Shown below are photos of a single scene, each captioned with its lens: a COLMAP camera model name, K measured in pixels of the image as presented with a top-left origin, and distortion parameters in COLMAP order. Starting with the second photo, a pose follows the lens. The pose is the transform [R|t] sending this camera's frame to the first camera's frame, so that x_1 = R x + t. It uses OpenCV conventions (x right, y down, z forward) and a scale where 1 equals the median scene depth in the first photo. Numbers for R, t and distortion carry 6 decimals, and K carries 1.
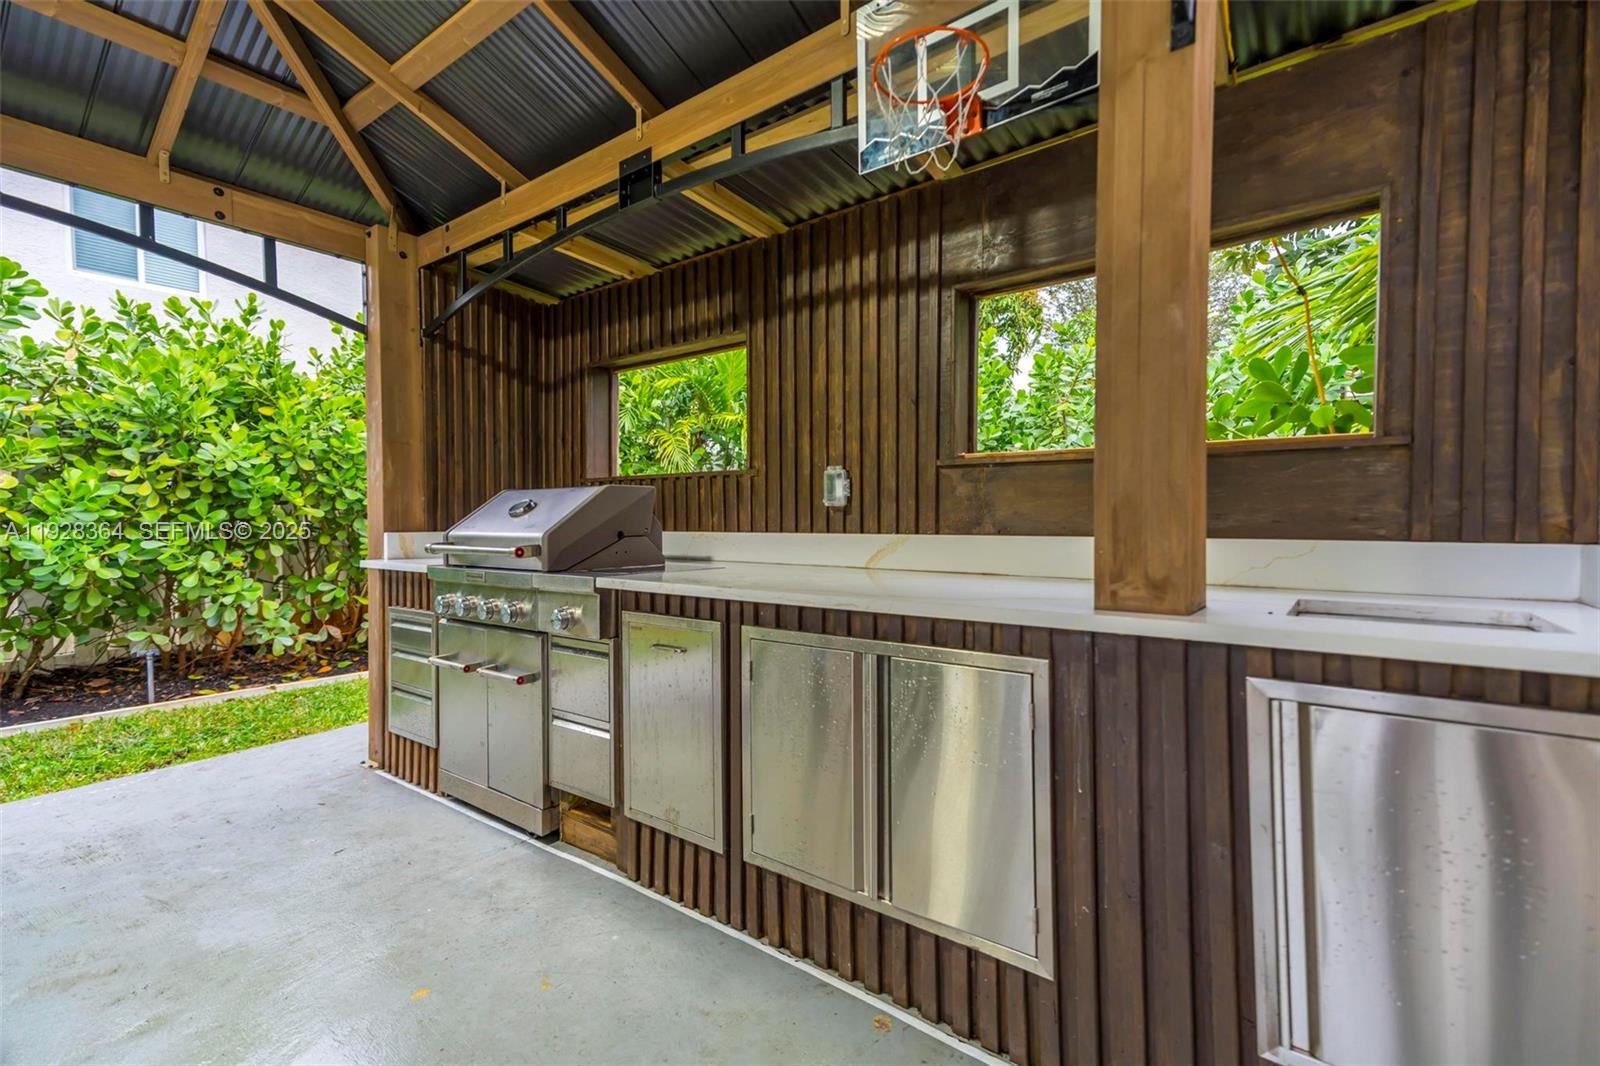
lens RADIAL K [[707.1, 0, 816.9], [0, 707.1, 527.4], [0, 0, 1]] dist [0.045750, -0.001447]
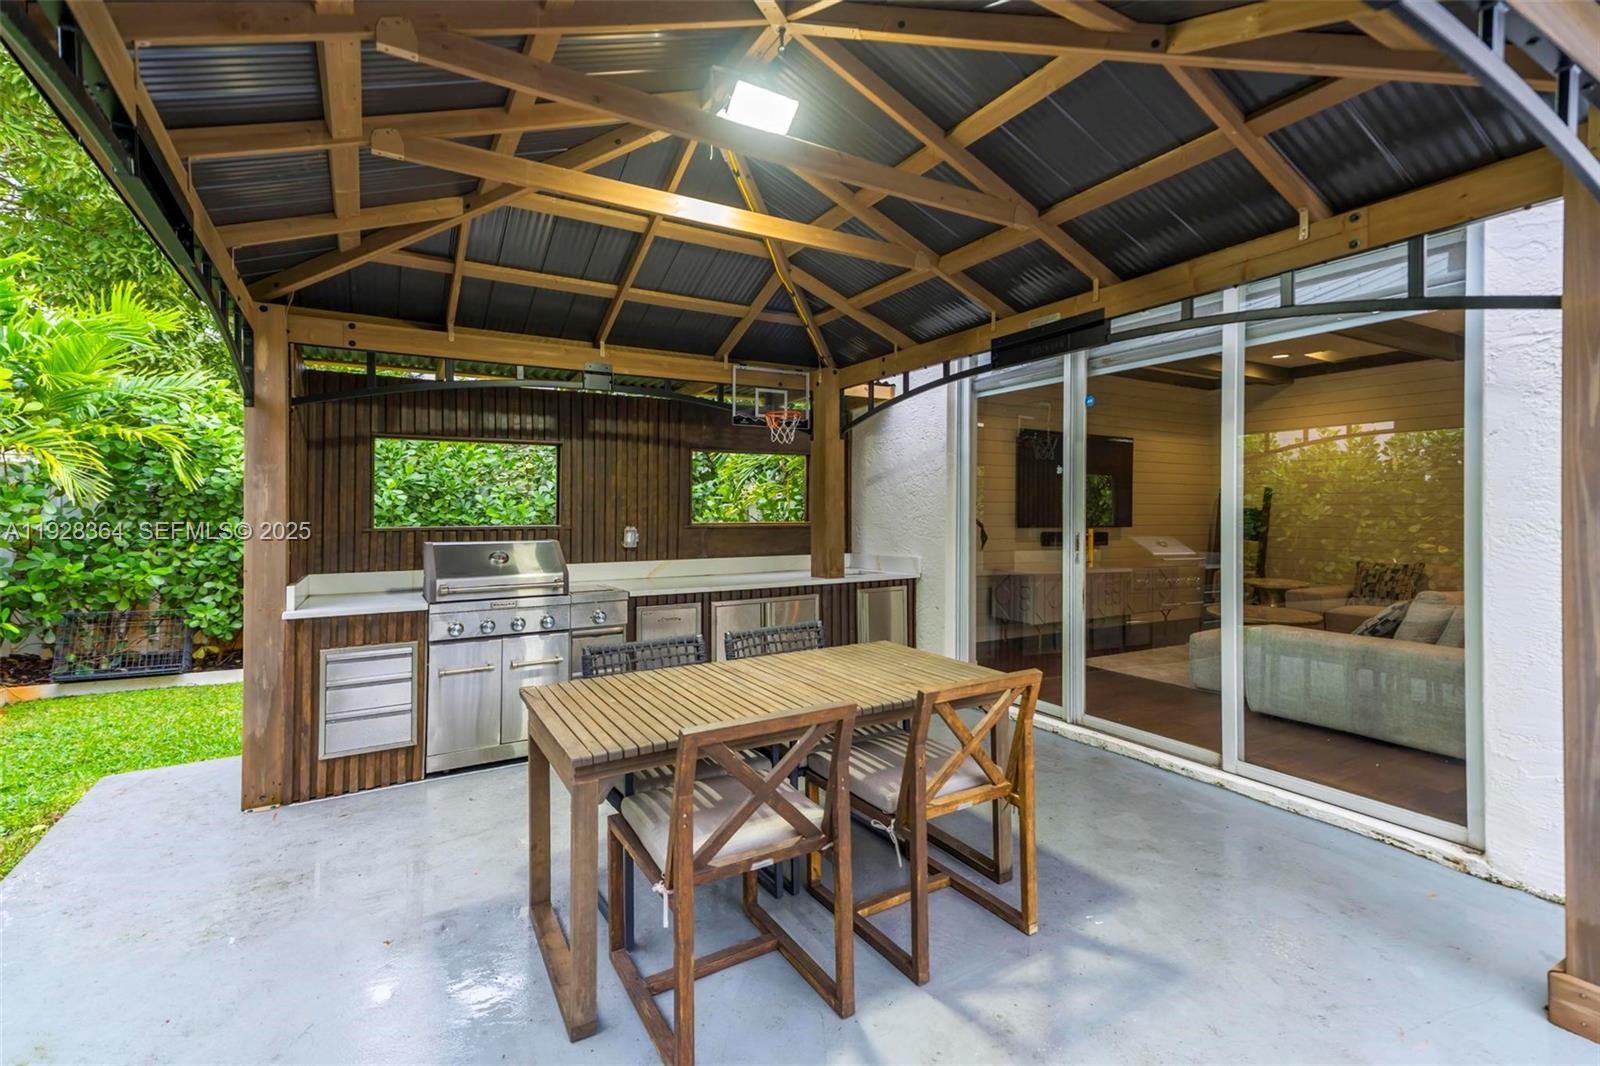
lens RADIAL K [[707.1, 0, 780.1], [0, 707.1, 503.9], [0, 0, 1]] dist [0.045750, -0.001447]
pose [[0.419769, 0.008853, 0.907588, -1.326022], [0.015193, 0.999744, -0.016779, -0.092252], [-0.907504, 0.020833, 0.419527, -0.147332]]
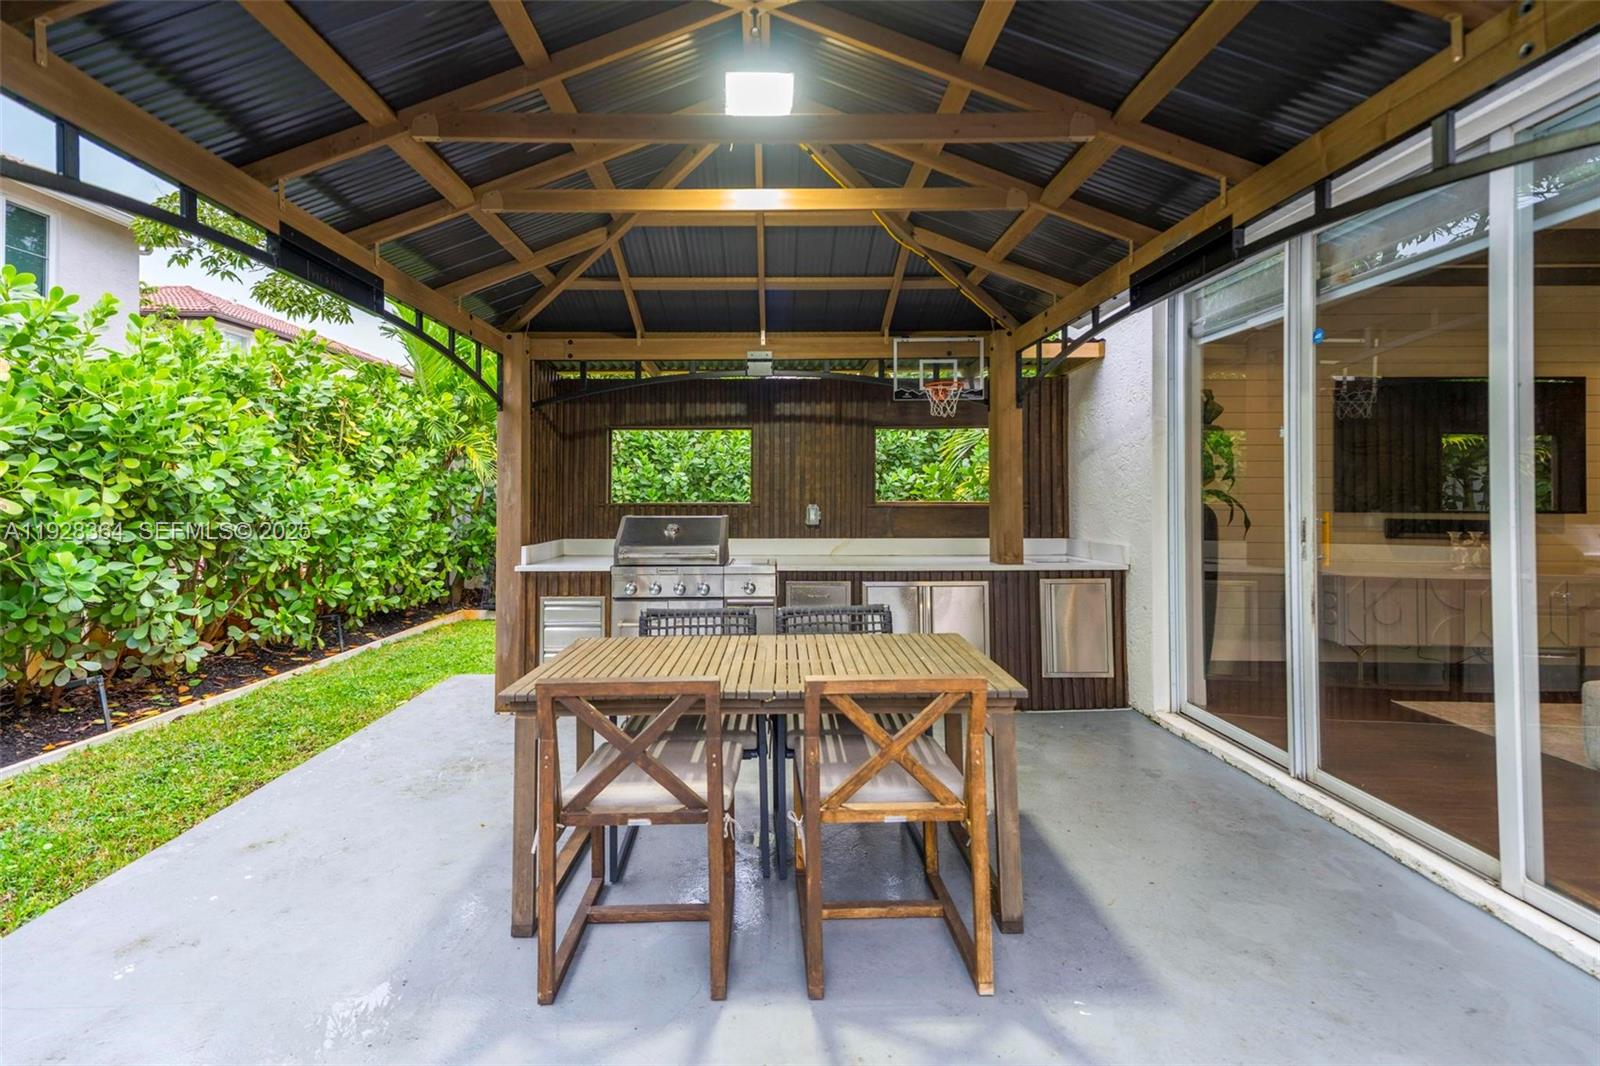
lens RADIAL K [[707.1, 0, 758.2], [0, 707.1, 476.8], [0, 0, 1]] dist [0.045750, -0.001447]
pose [[0.809679, 0.013005, 0.586728, -1.077500], [0.009246, 0.999348, -0.034911, -0.080412], [-0.586799, 0.033691, 0.809031, -0.448120]]
